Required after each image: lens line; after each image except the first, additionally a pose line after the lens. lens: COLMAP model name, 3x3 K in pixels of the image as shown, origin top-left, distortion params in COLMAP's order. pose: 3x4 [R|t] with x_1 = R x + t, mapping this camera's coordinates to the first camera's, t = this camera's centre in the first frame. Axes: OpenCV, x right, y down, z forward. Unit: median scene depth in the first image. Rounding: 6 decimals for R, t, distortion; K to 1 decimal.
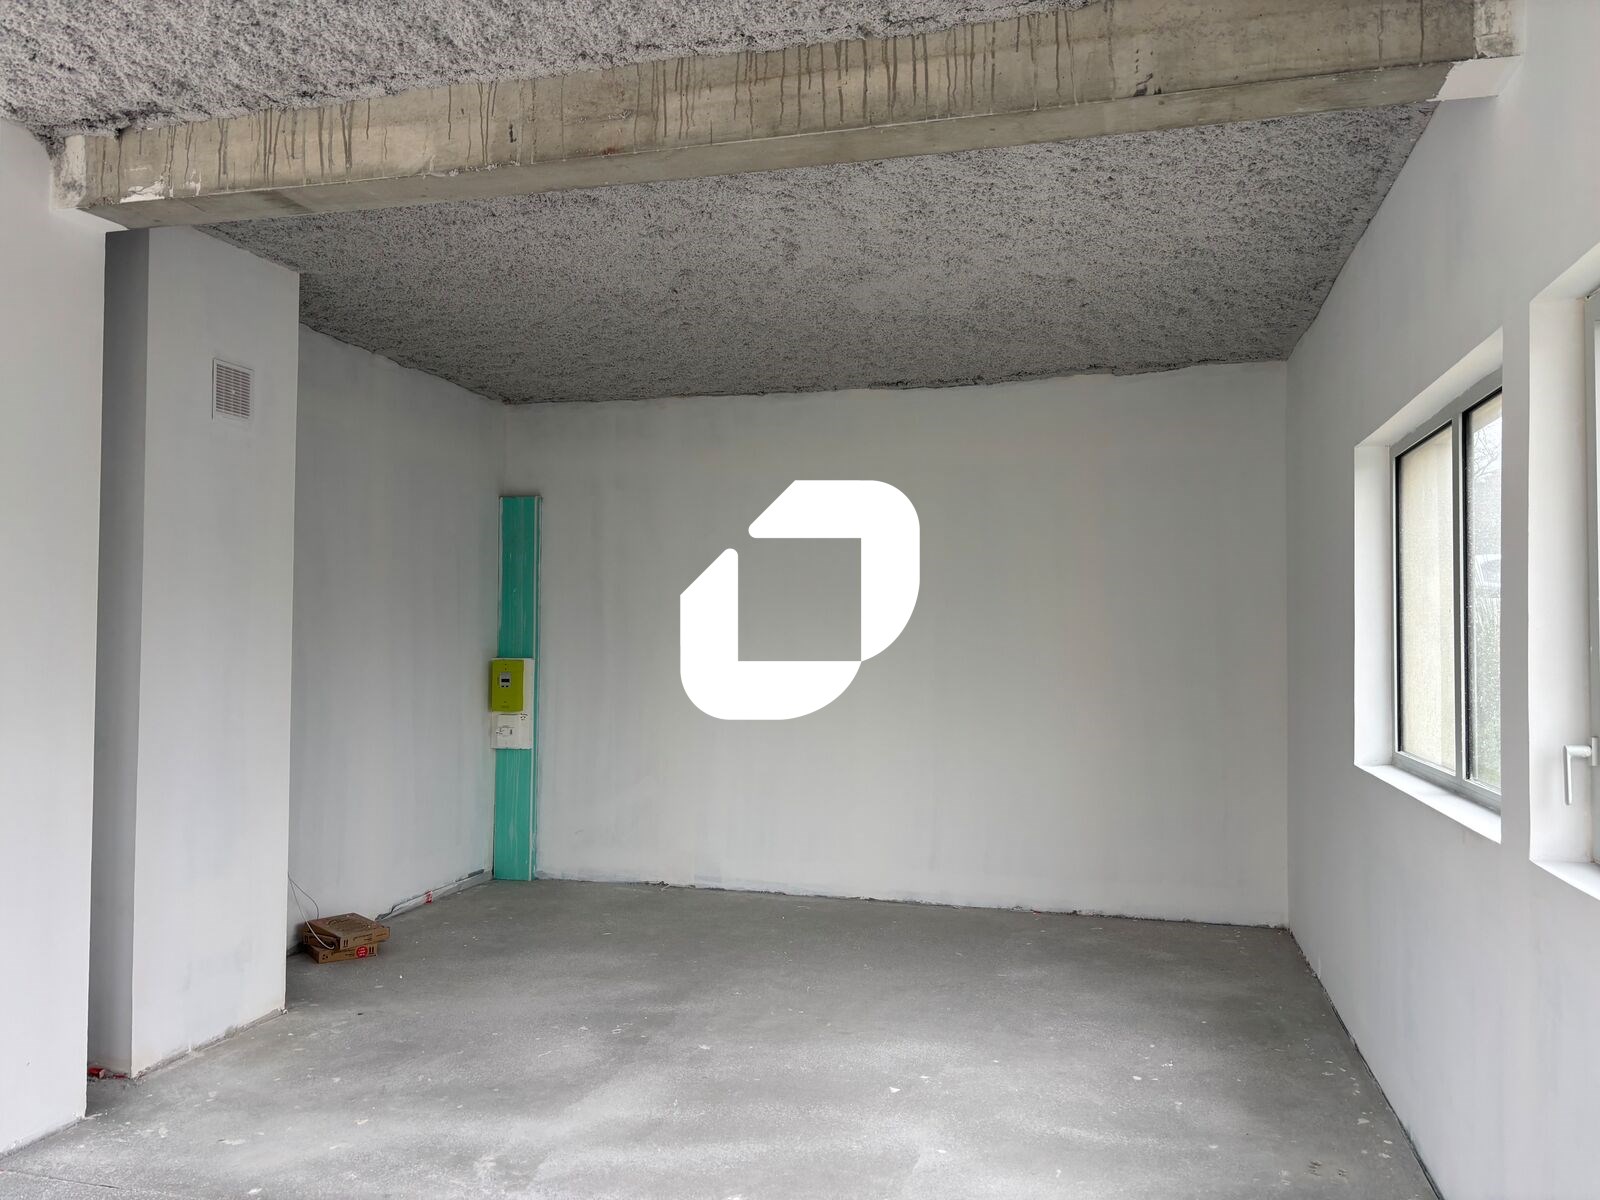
lens RADIAL K [[1208.8, 0, 792.6], [0, 1208.8, 605.8], [0, 0, 1]] dist [0.073392, -0.056700]
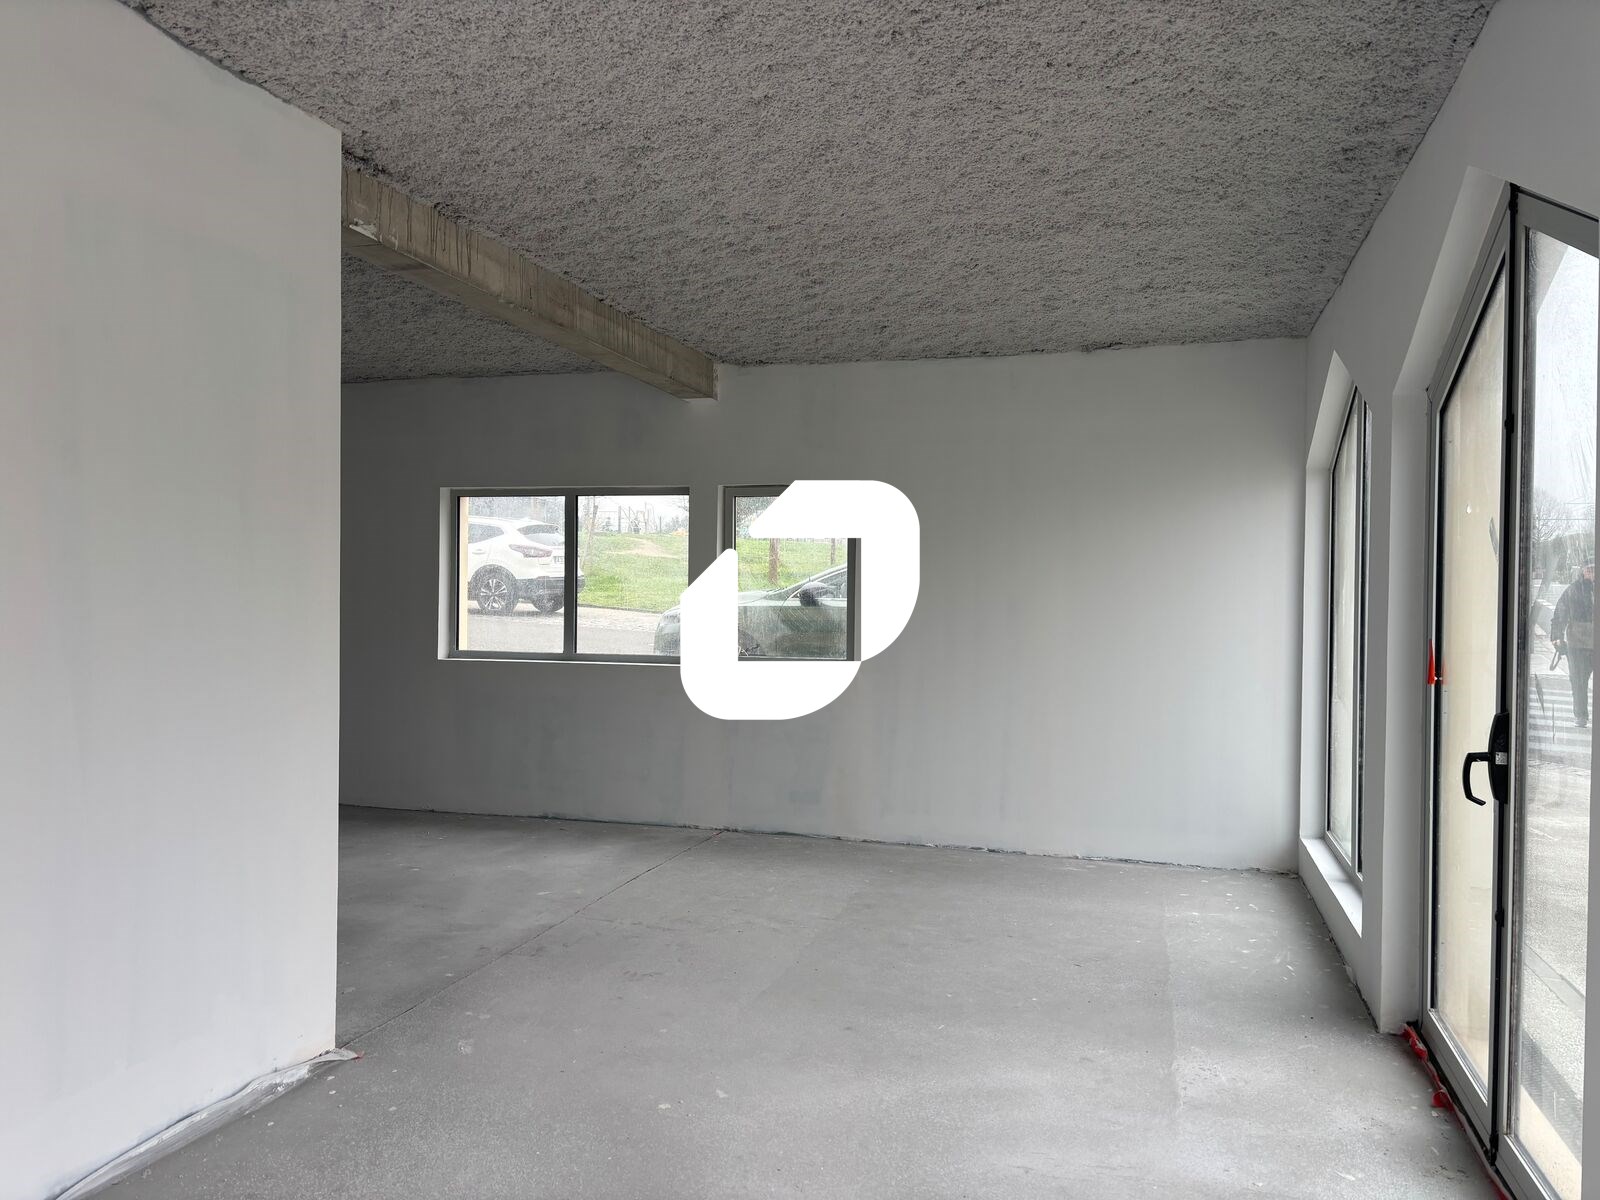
lens RADIAL K [[1208.8, 0, 792.6], [0, 1208.8, 605.8], [0, 0, 1]] dist [0.073392, -0.056700]
pose [[0.023291, -0.011725, 0.999660, -1.701670], [-0.039562, 0.999137, 0.012640, 0.004460], [-0.998946, -0.039843, 0.022807, 0.529346]]
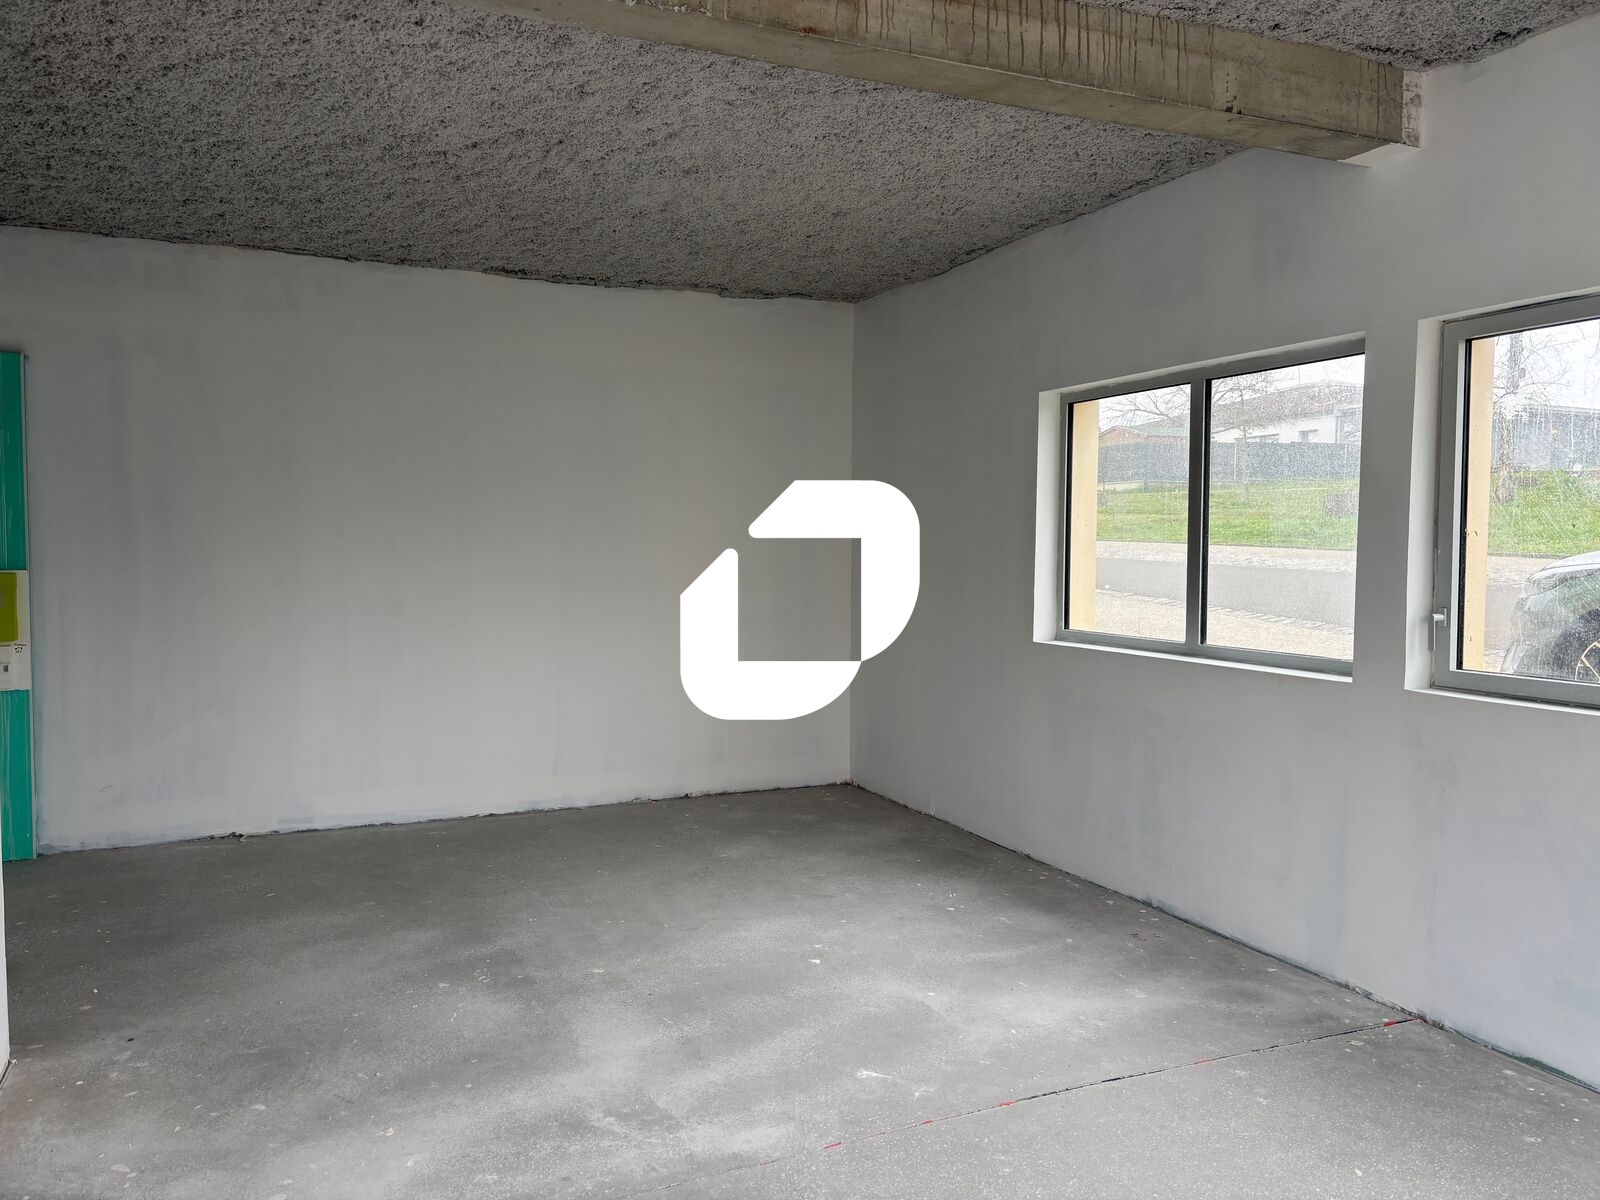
lens RADIAL K [[1208.8, 0, 792.6], [0, 1208.8, 605.8], [0, 0, 1]] dist [0.073392, -0.056700]
pose [[0.775829, -0.035376, 0.629950, -0.676030], [-0.017383, 0.996849, 0.077388, -0.003927], [-0.630703, -0.070990, 0.772770, 0.219691]]
